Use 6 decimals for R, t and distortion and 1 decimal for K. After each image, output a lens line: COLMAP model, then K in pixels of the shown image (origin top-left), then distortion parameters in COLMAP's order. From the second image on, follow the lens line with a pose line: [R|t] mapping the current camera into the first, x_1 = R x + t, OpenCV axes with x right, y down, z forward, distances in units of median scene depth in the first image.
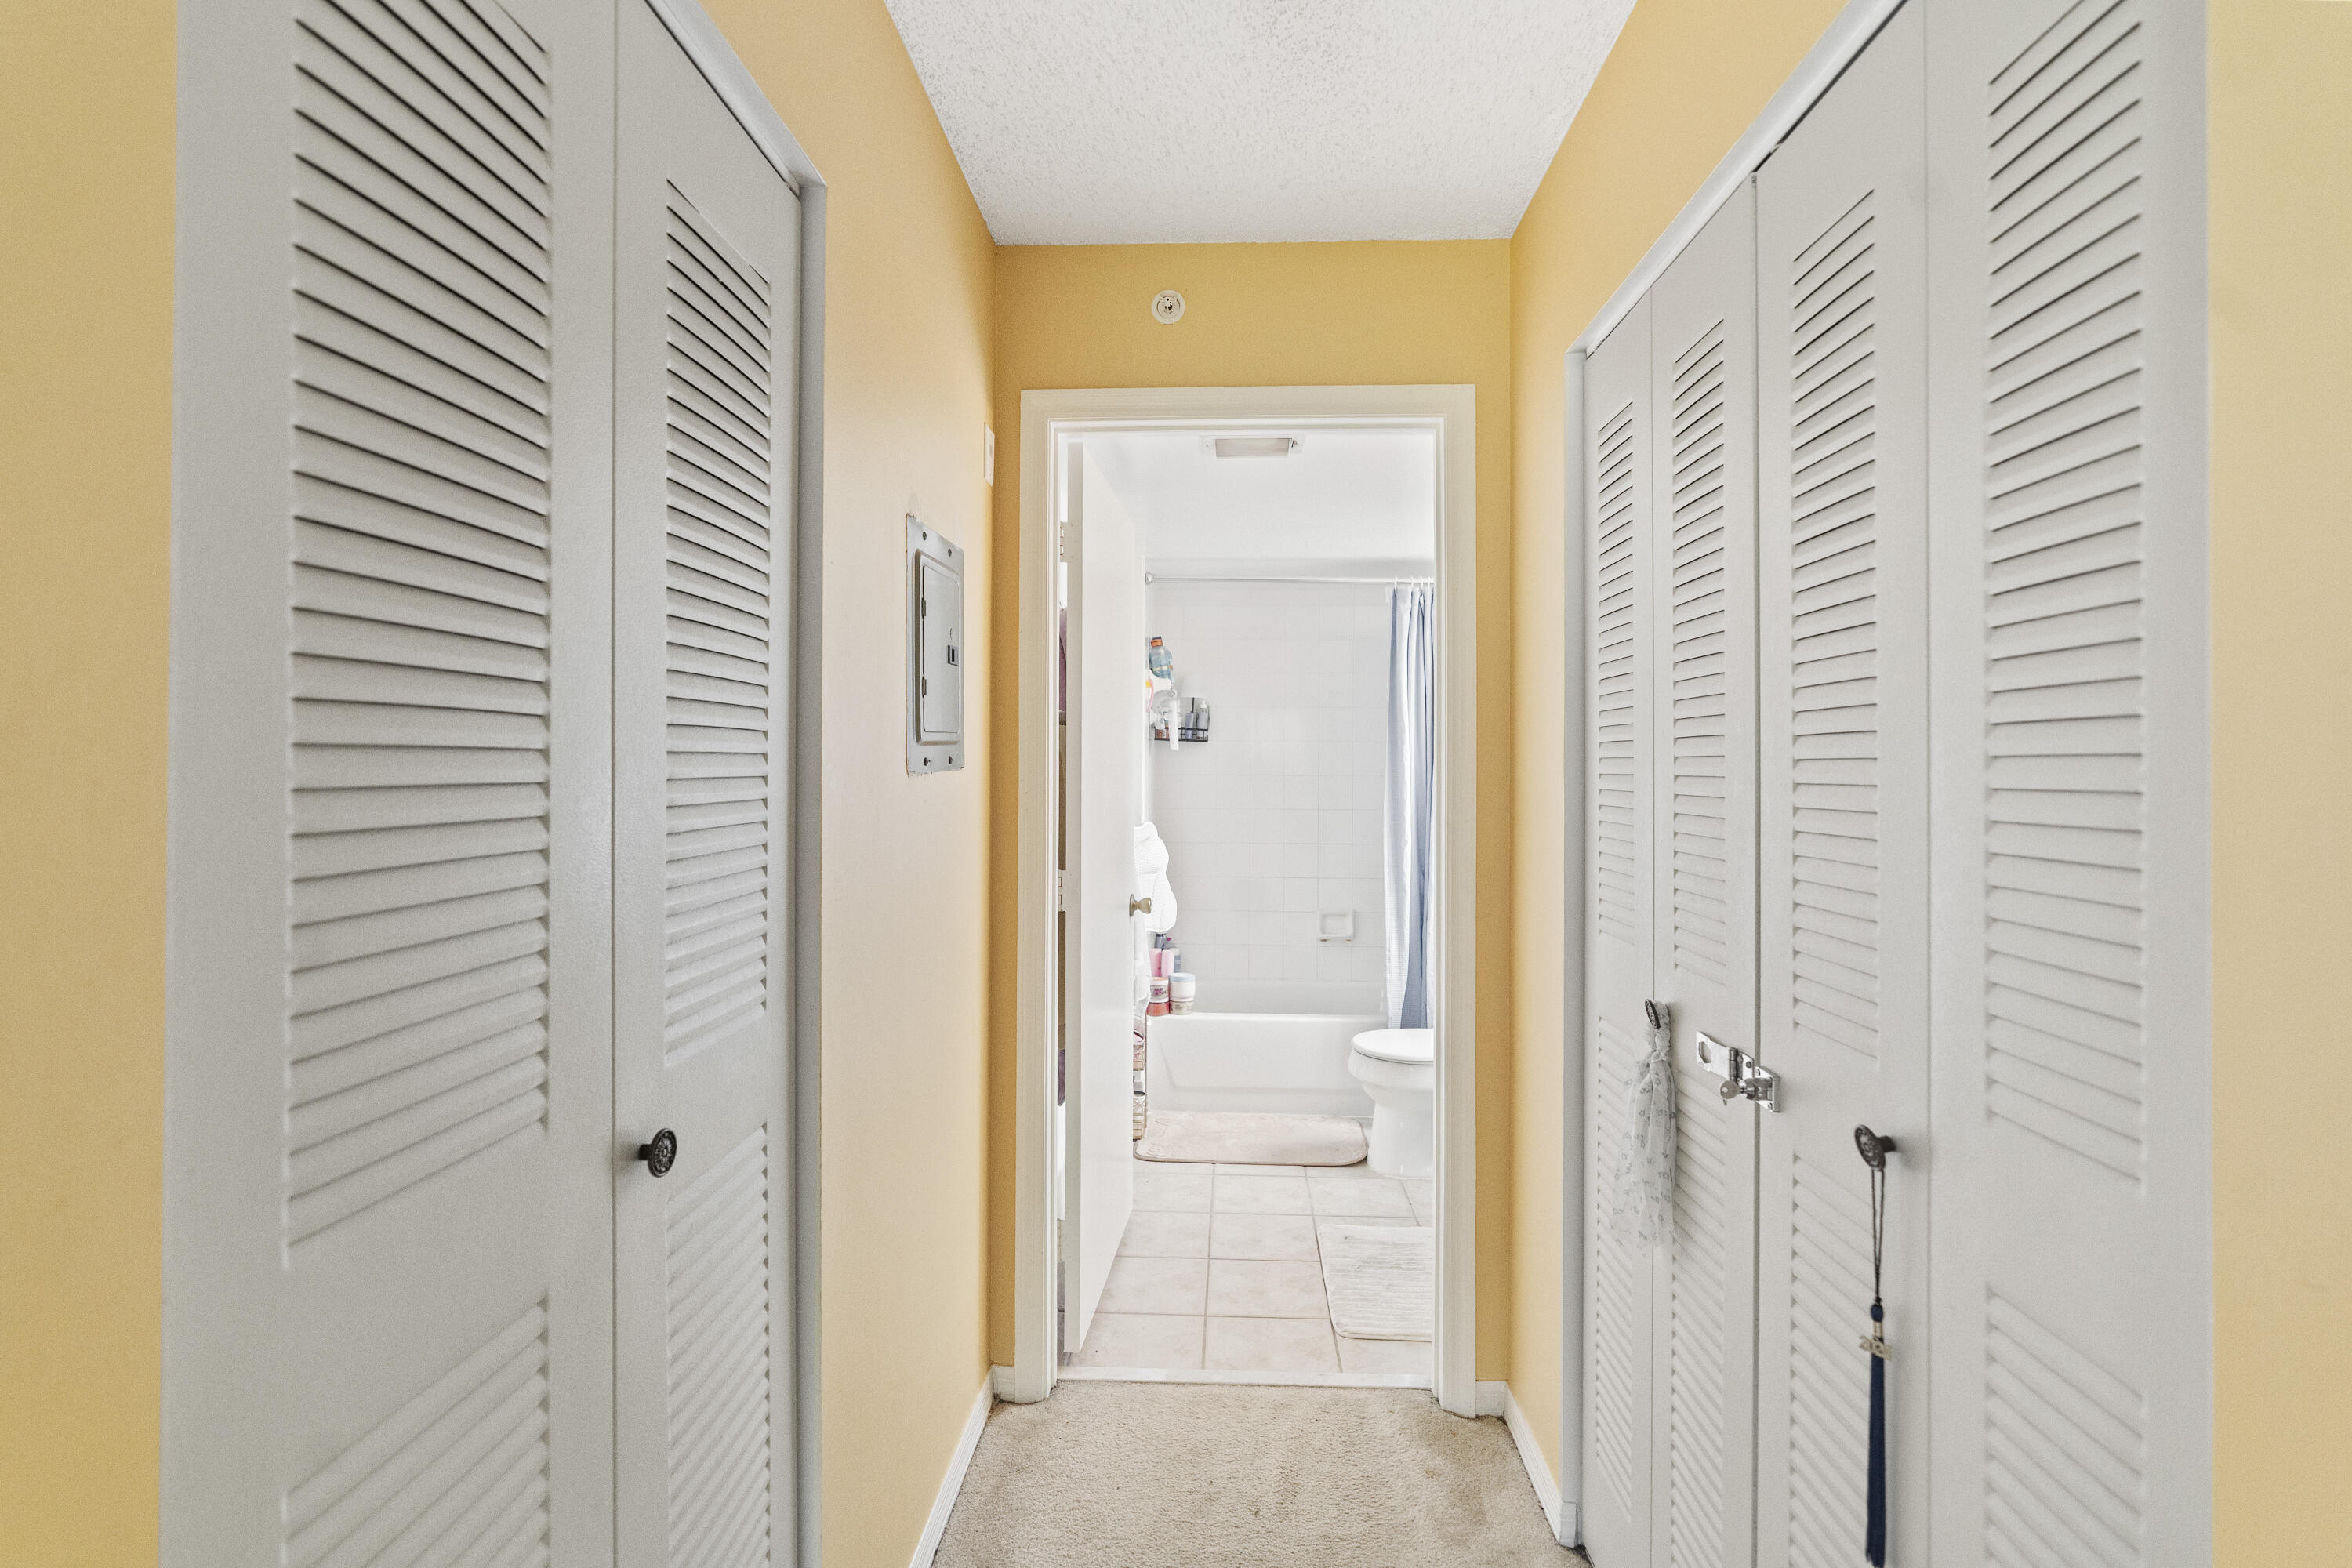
lens RADIAL K [[1065.1, 0, 1176.4], [0, 1065.1, 773.8], [0, 0, 1]] dist [-0.004480, 0.000927]
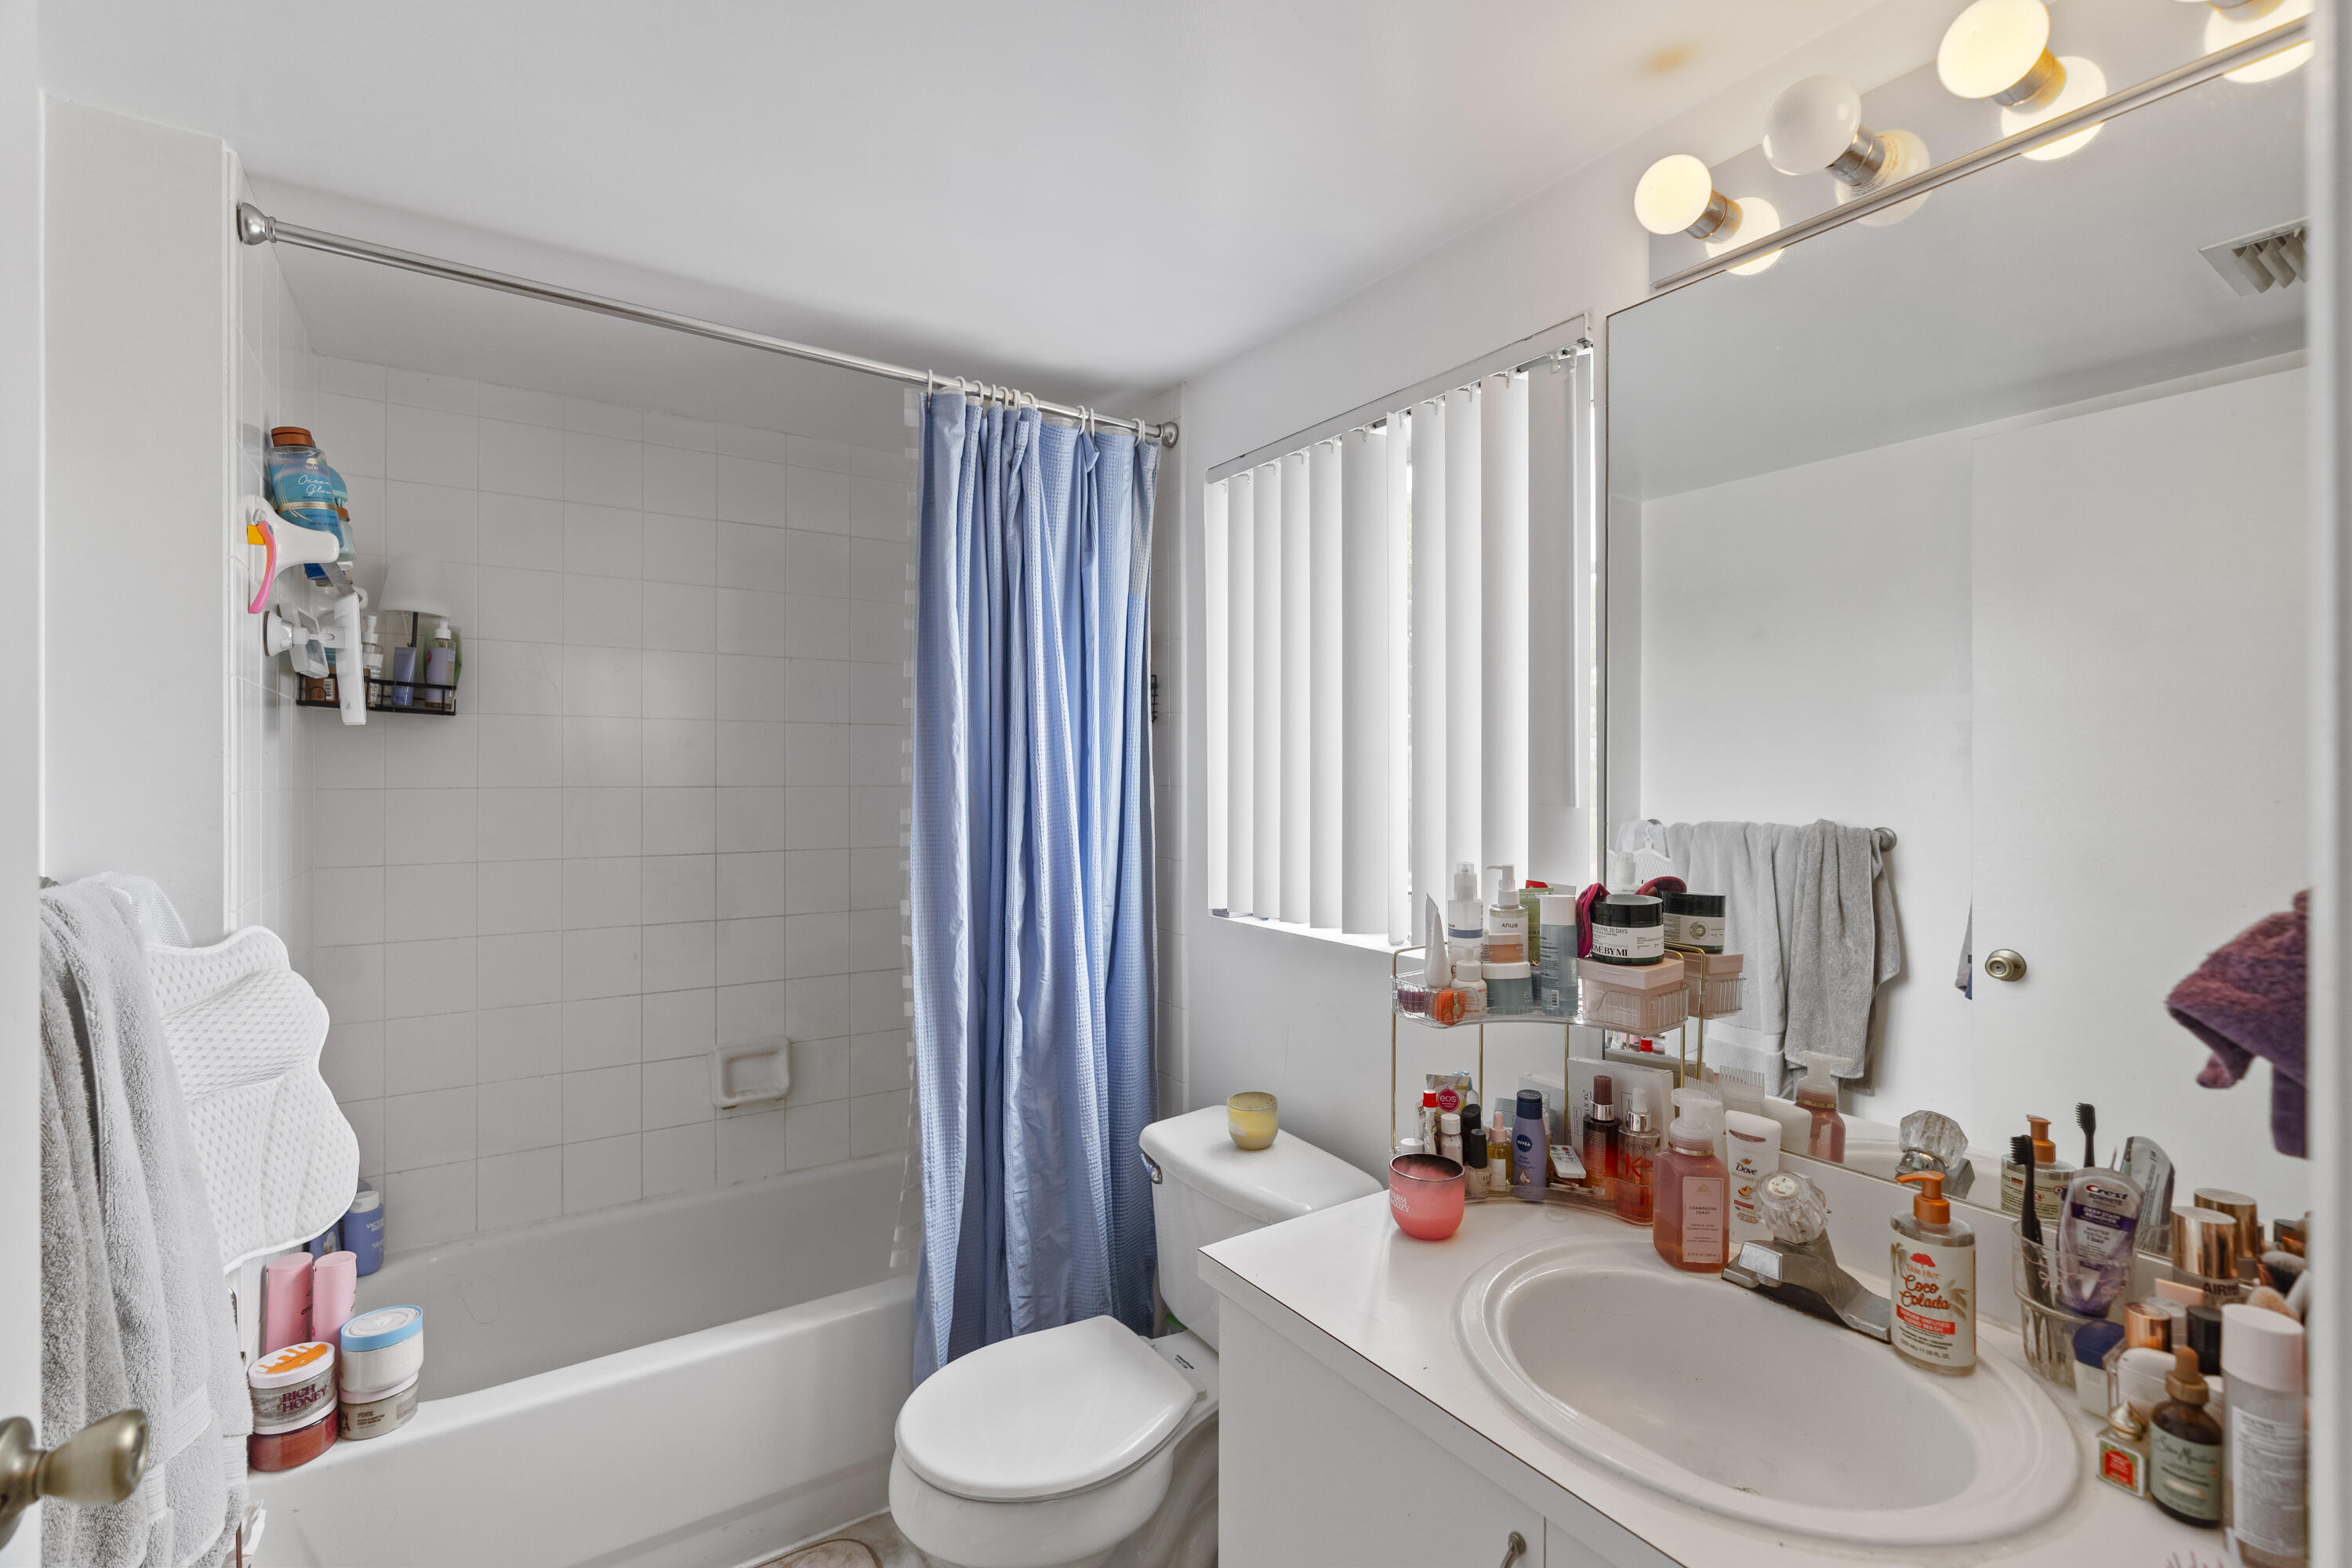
lens RADIAL K [[1065.1, 0, 1176.4], [0, 1065.1, 773.8], [0, 0, 1]] dist [-0.004480, 0.000927]
pose [[0.806484, -0.004830, 0.591236, 0.010919], [0.007157, 0.999973, -0.001594, -0.002679], [-0.591213, 0.005517, 0.806497, 0.522837]]
